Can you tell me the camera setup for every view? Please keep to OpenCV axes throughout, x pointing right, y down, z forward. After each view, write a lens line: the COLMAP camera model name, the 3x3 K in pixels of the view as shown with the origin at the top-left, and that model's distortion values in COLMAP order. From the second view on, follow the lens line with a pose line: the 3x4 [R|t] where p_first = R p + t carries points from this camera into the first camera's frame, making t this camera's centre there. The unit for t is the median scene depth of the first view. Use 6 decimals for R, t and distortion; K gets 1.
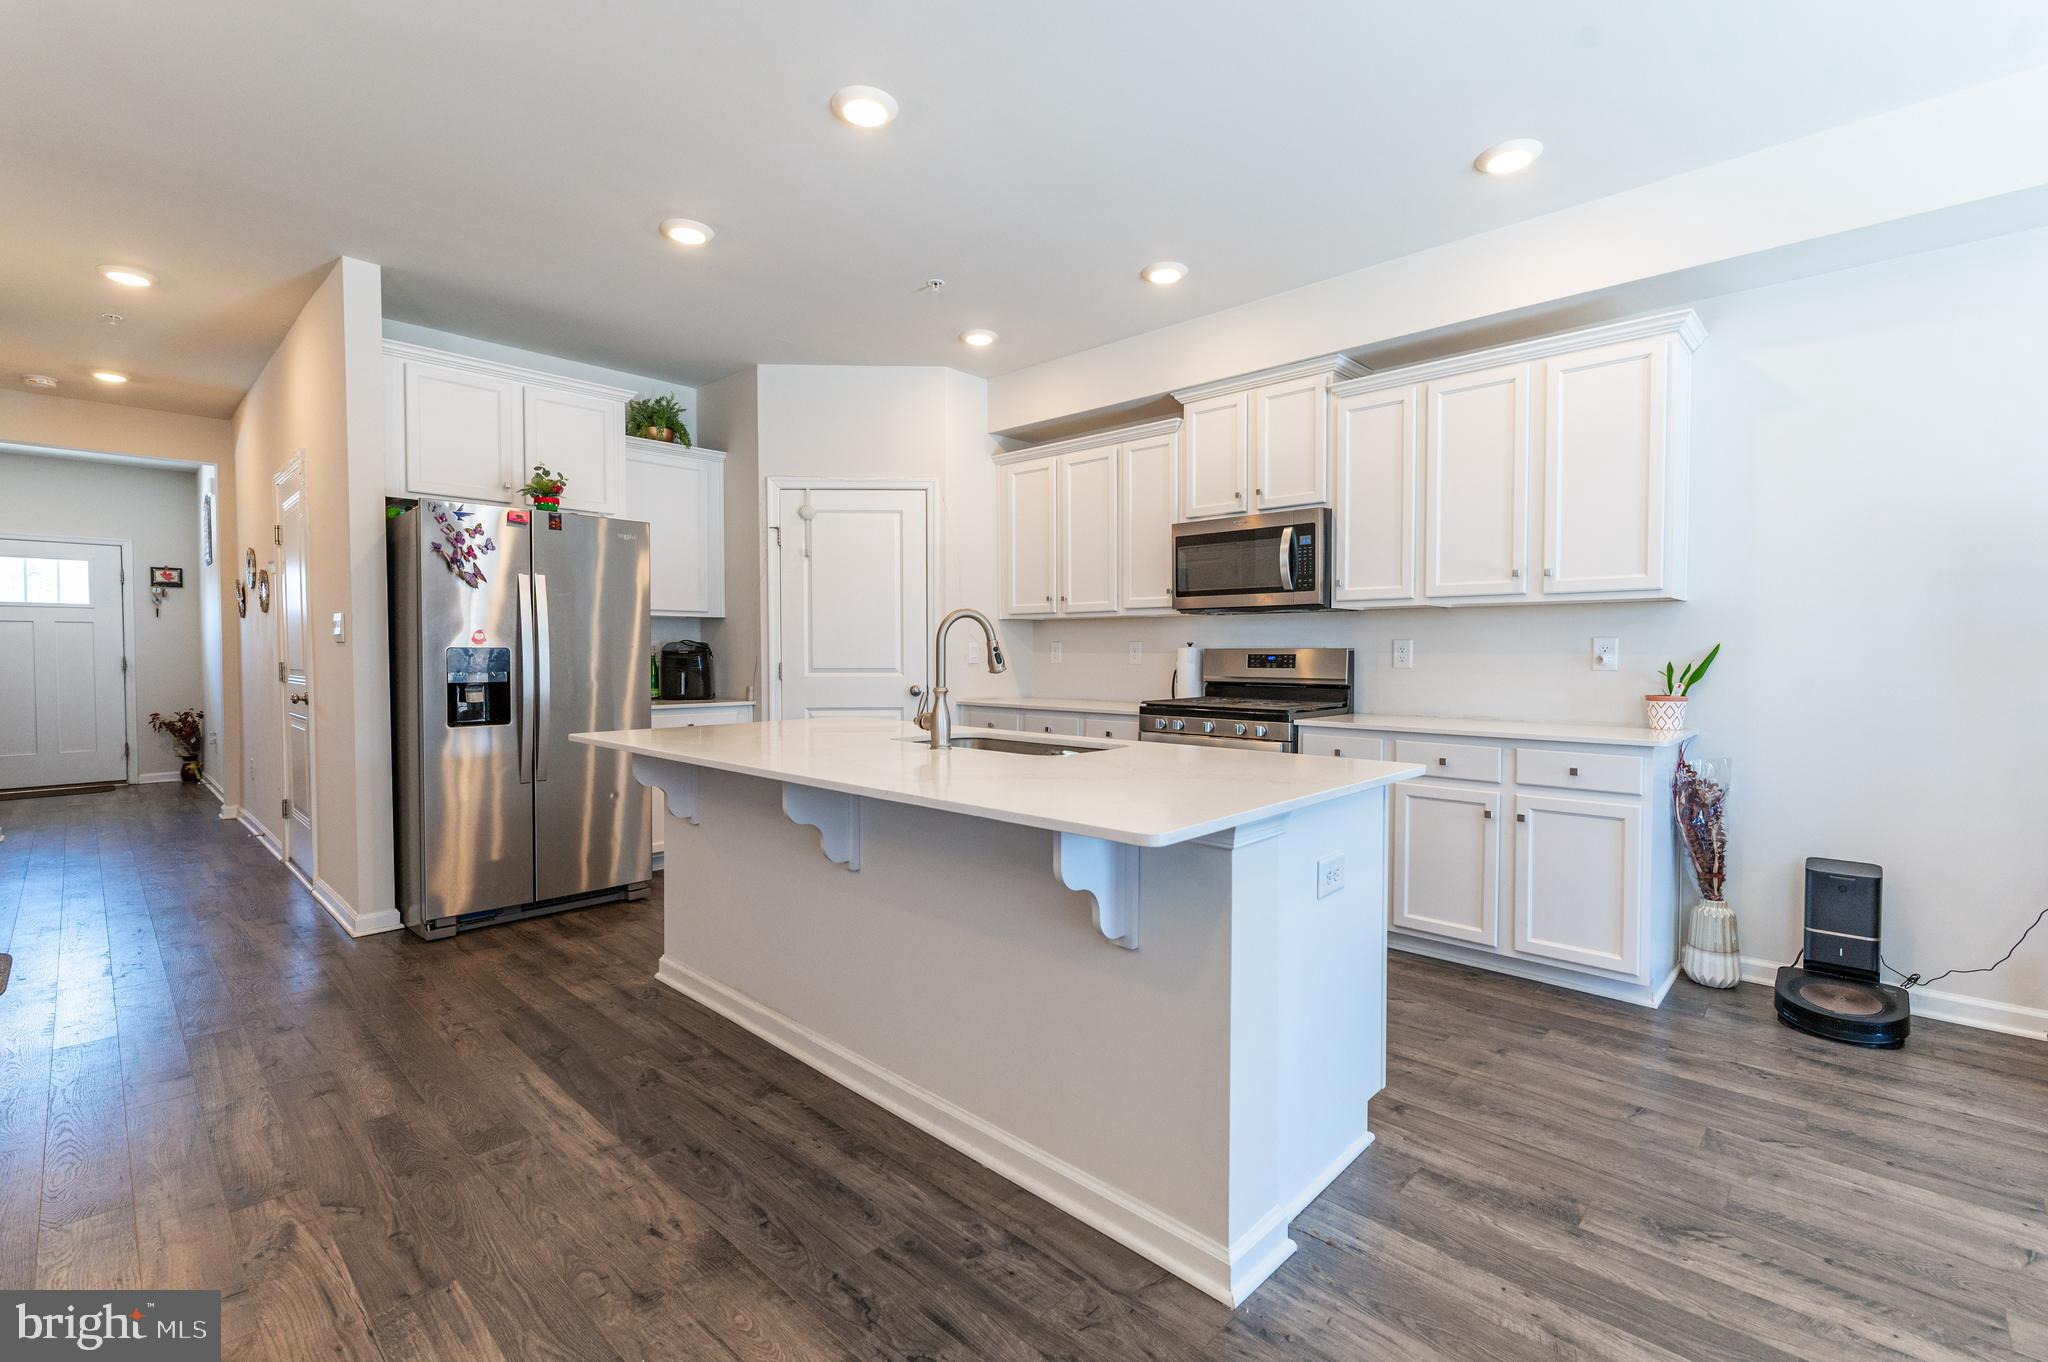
lens RADIAL K [[893.3, 0, 1034.4], [0, 893.3, 677.2], [0, 0, 1]] dist [0.000799, -0.000395]
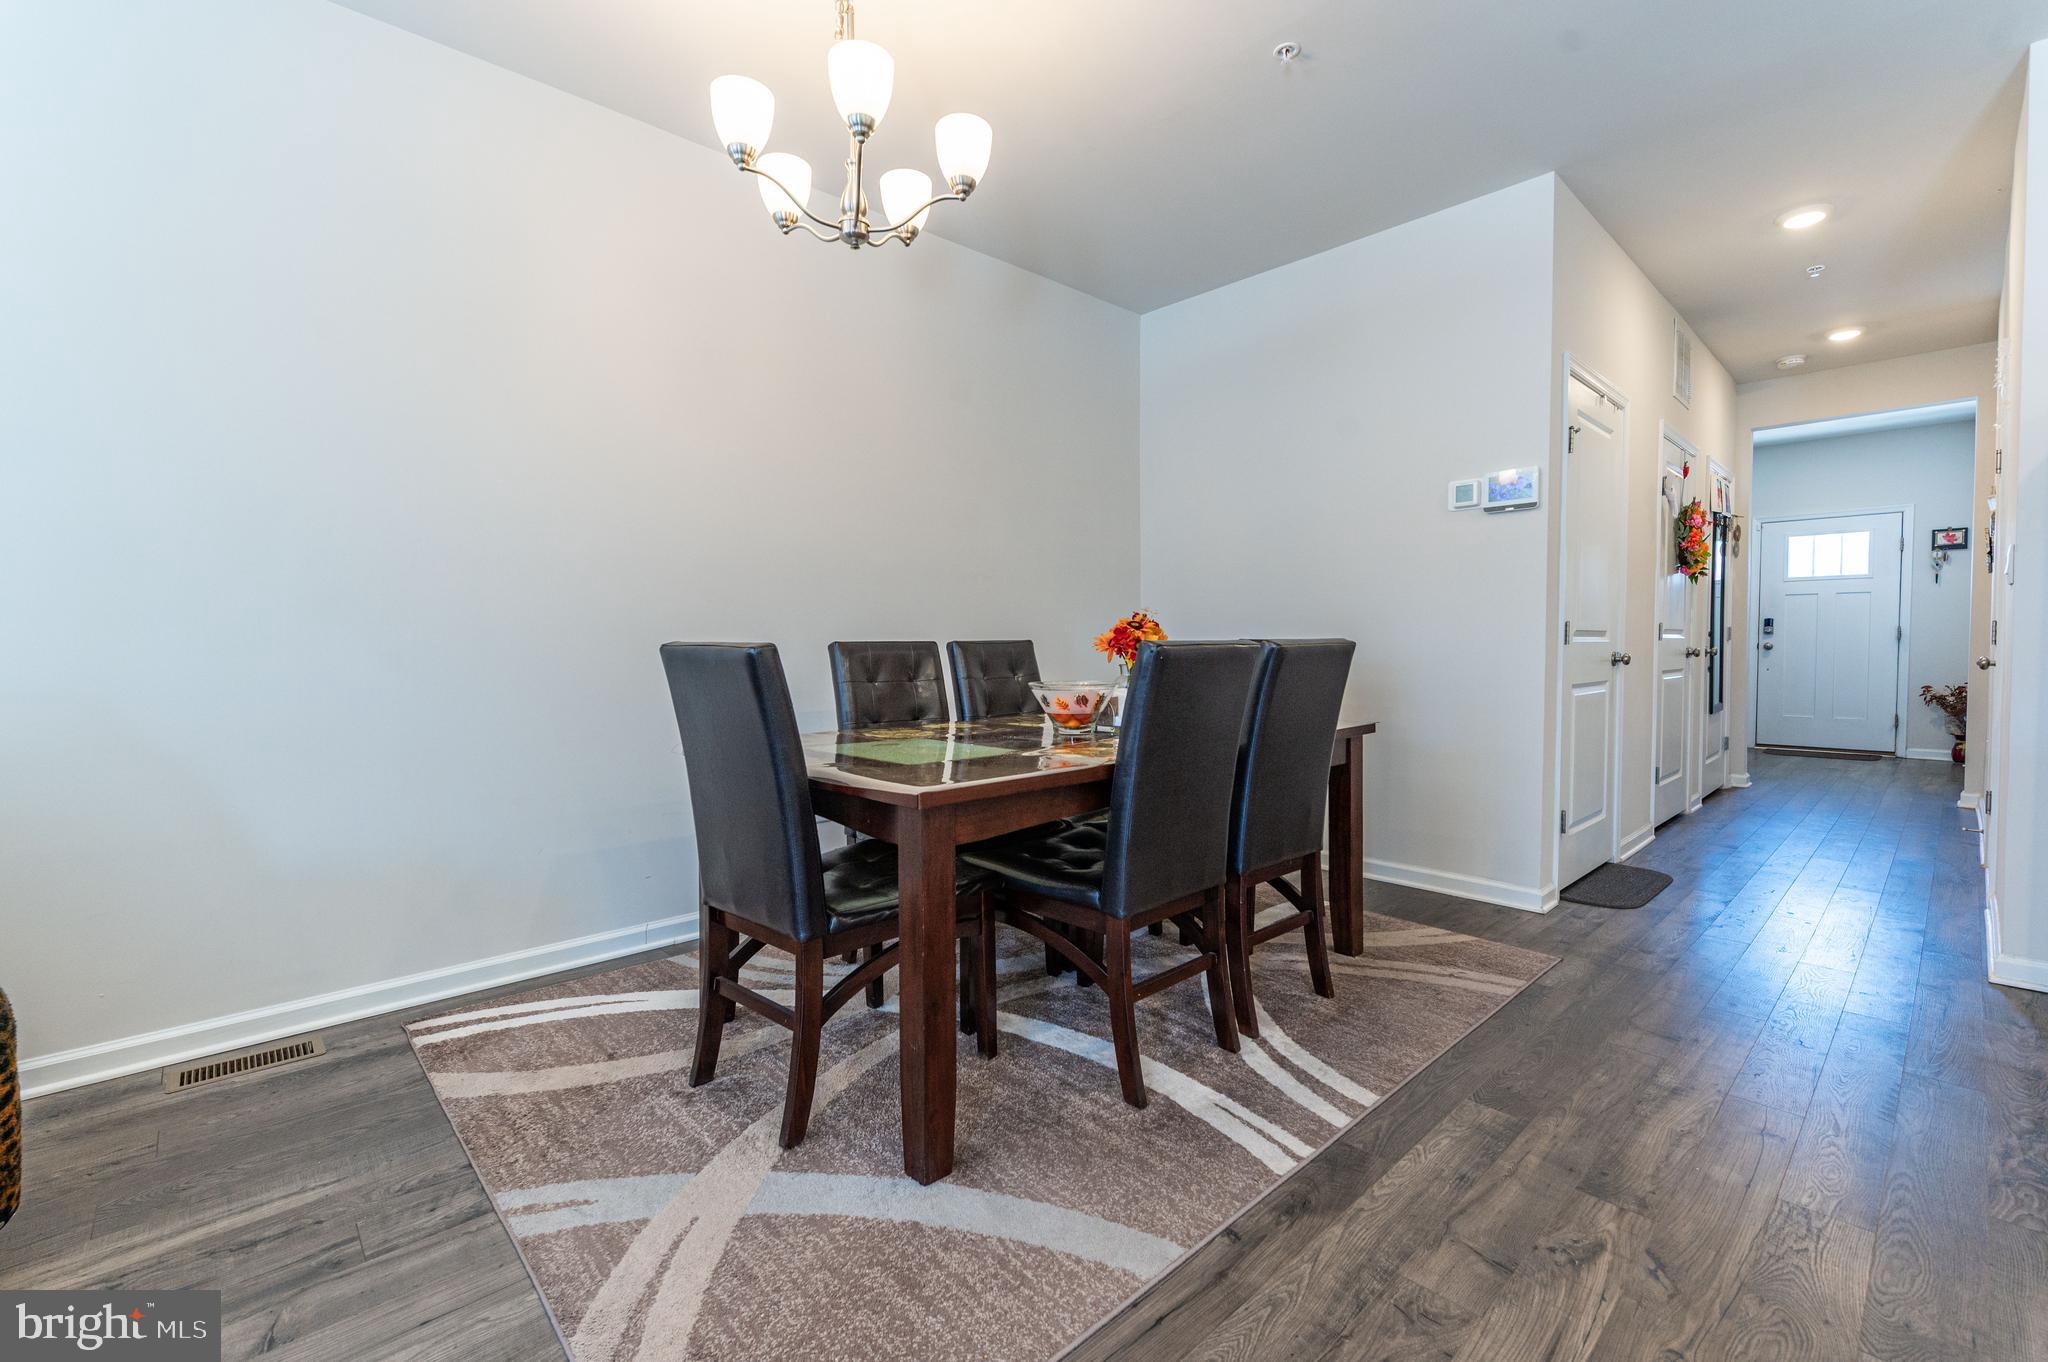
lens RADIAL K [[878.2, 0, 1028.3], [0, 878.2, 678.5], [0, 0, 1]] dist [0.002407, 0.000095]
pose [[-0.065736, 0.041083, -0.996991, 0.007214], [-0.019214, 0.998915, 0.042429, 0.024281], [0.997652, 0.021945, -0.064876, 0.240262]]
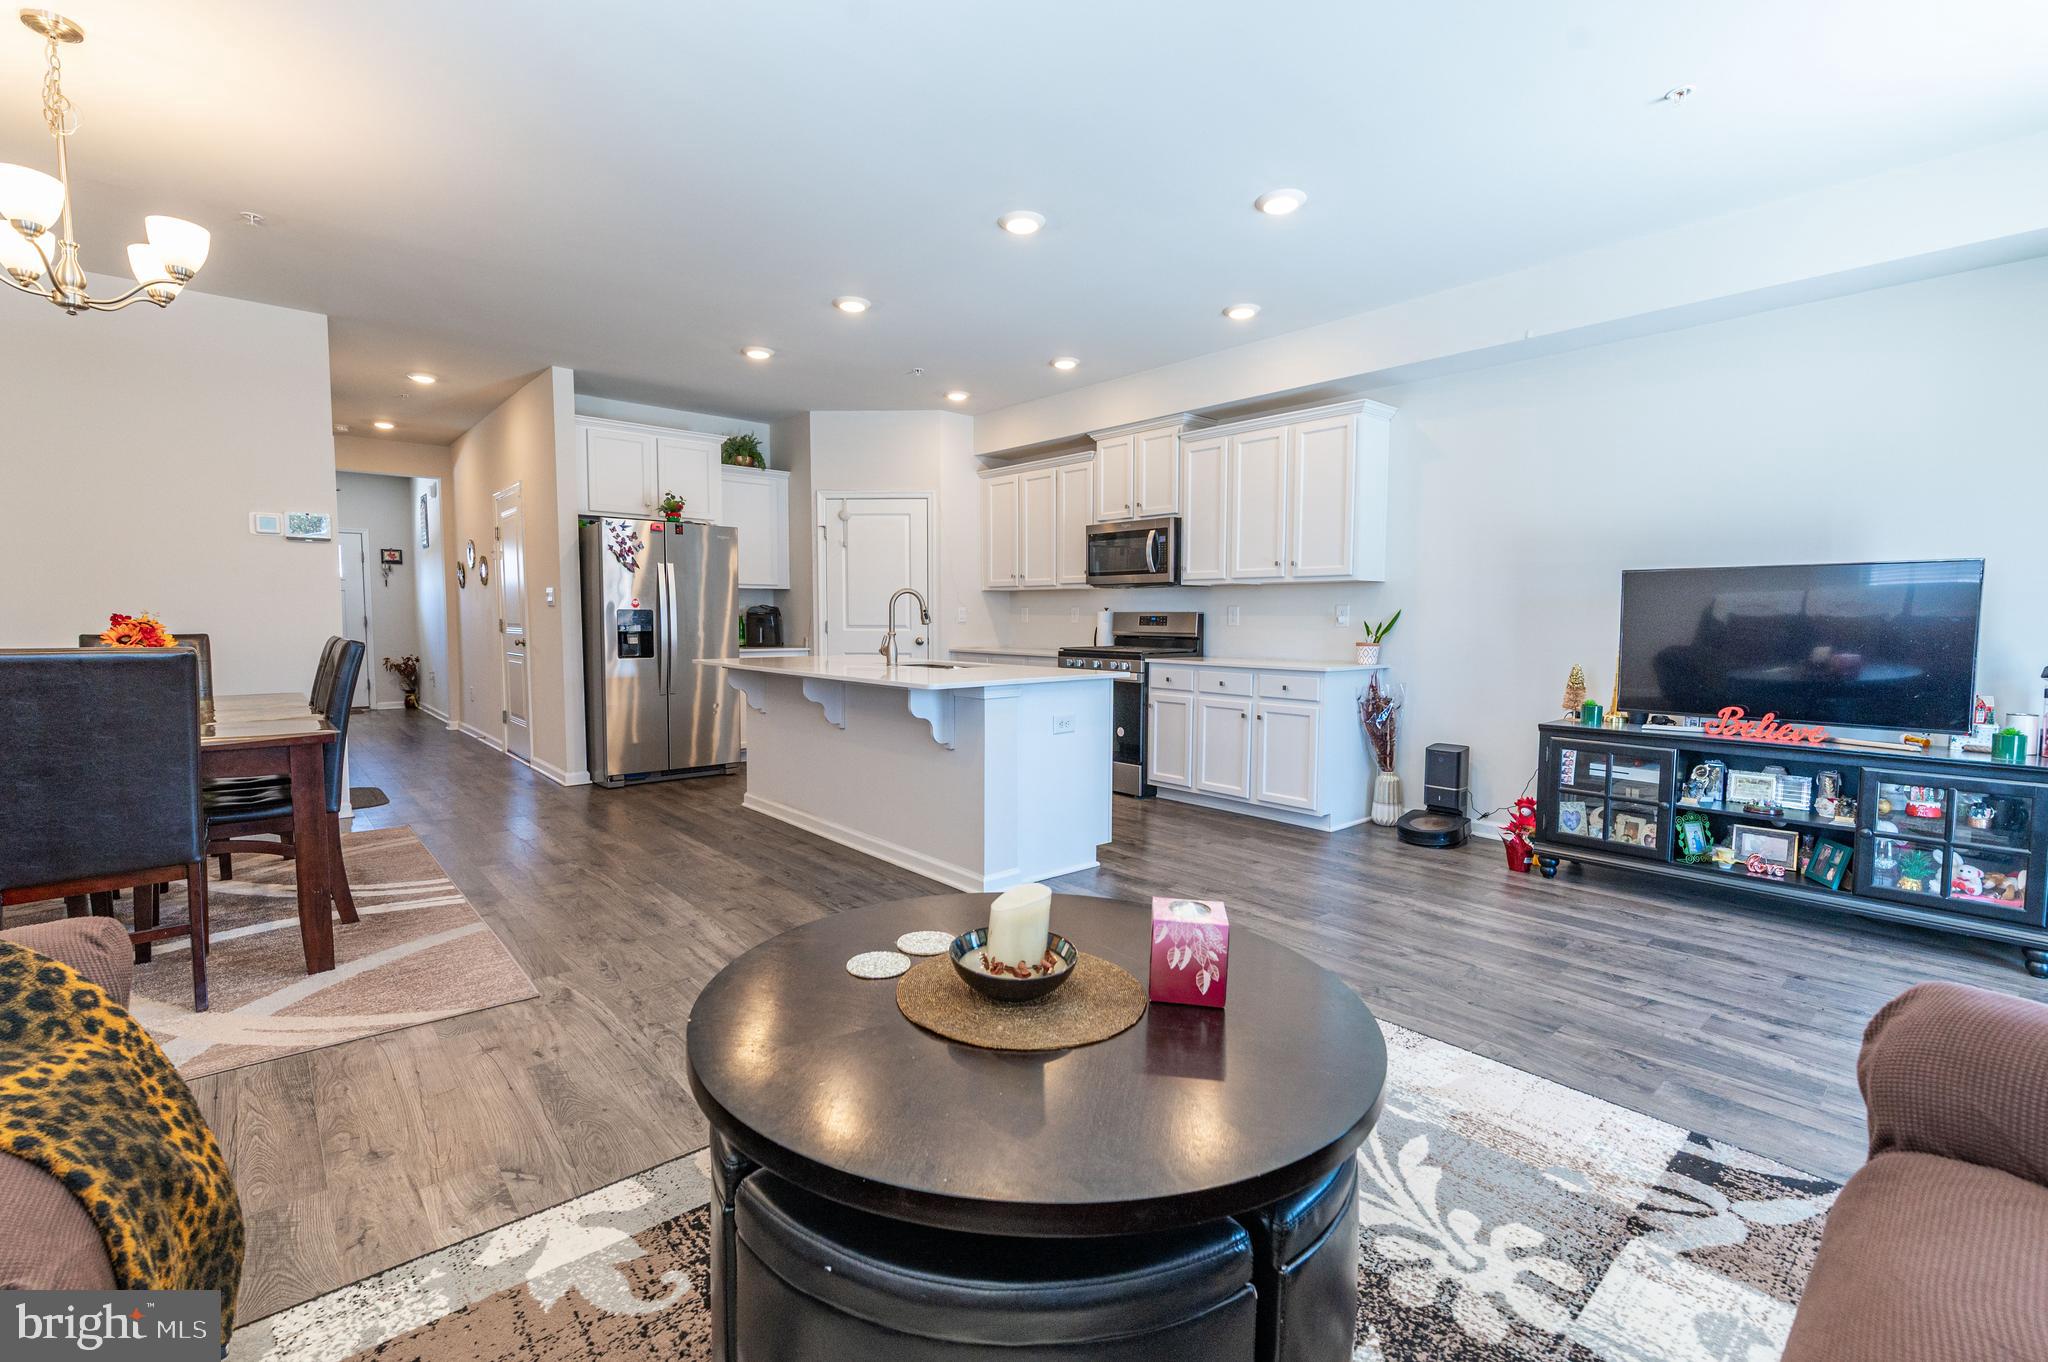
lens RADIAL K [[886.4, 0, 1031.2], [0, 886.4, 678.5], [0, 0, 1]] dist [0.000440, 0.000068]
pose [[0.995798, 0.010600, -0.090956, 0.230244], [-0.006850, 0.999117, 0.041444, 0.019767], [0.091315, -0.040647, 0.994992, -0.517992]]
